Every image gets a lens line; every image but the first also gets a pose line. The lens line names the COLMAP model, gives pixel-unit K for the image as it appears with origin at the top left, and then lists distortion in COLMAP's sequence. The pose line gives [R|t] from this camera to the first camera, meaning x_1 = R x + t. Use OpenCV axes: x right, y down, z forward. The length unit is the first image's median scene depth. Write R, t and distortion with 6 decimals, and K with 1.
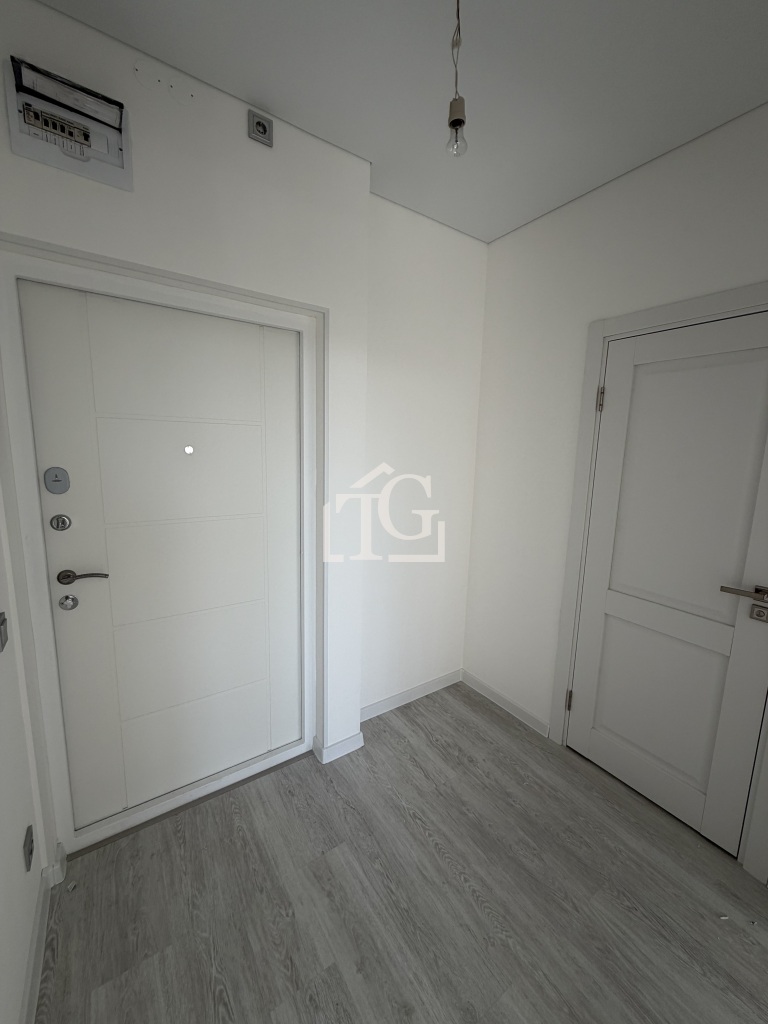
lens RADIAL K [[408.8, 0, 383.5], [0, 408.8, 512.0], [0, 0, 1]] dist [0.002077, -0.000221]
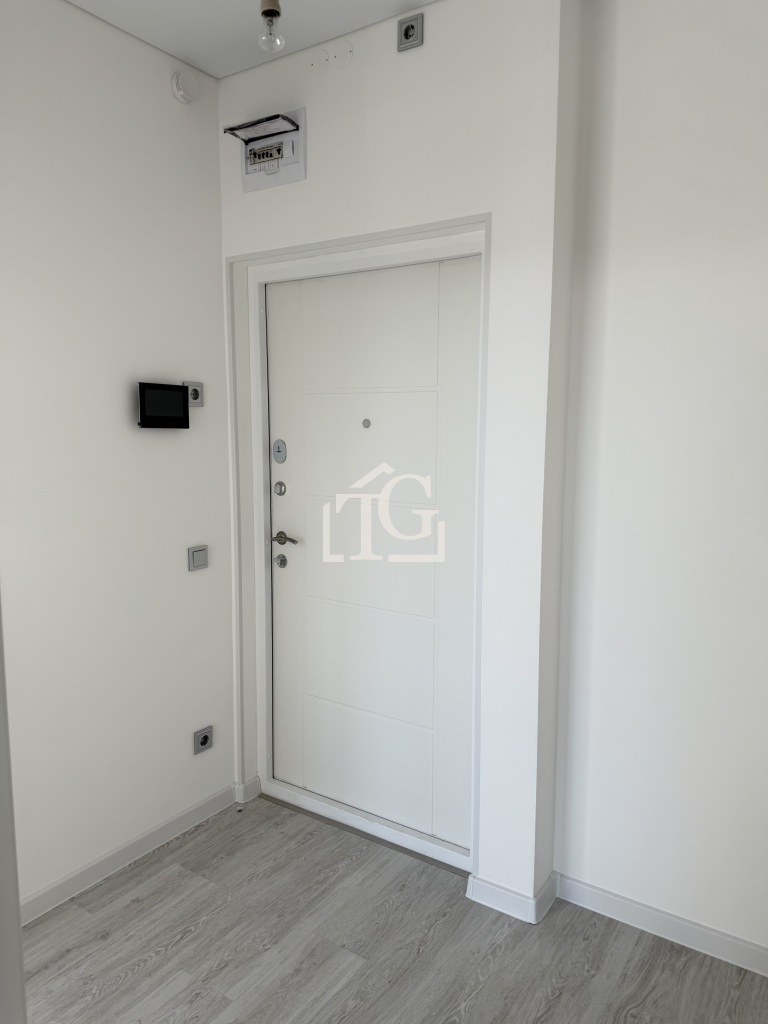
lens RADIAL K [[723.9, 0, 406.1], [0, 723.9, 535.6], [0, 0, 1]] dist [0.080184, -0.108686]
pose [[0.372183, 0.100212, -0.922734, 1.161401], [-0.152003, 0.987313, 0.045916, 0.007788], [0.915628, 0.123169, 0.382693, 0.540450]]
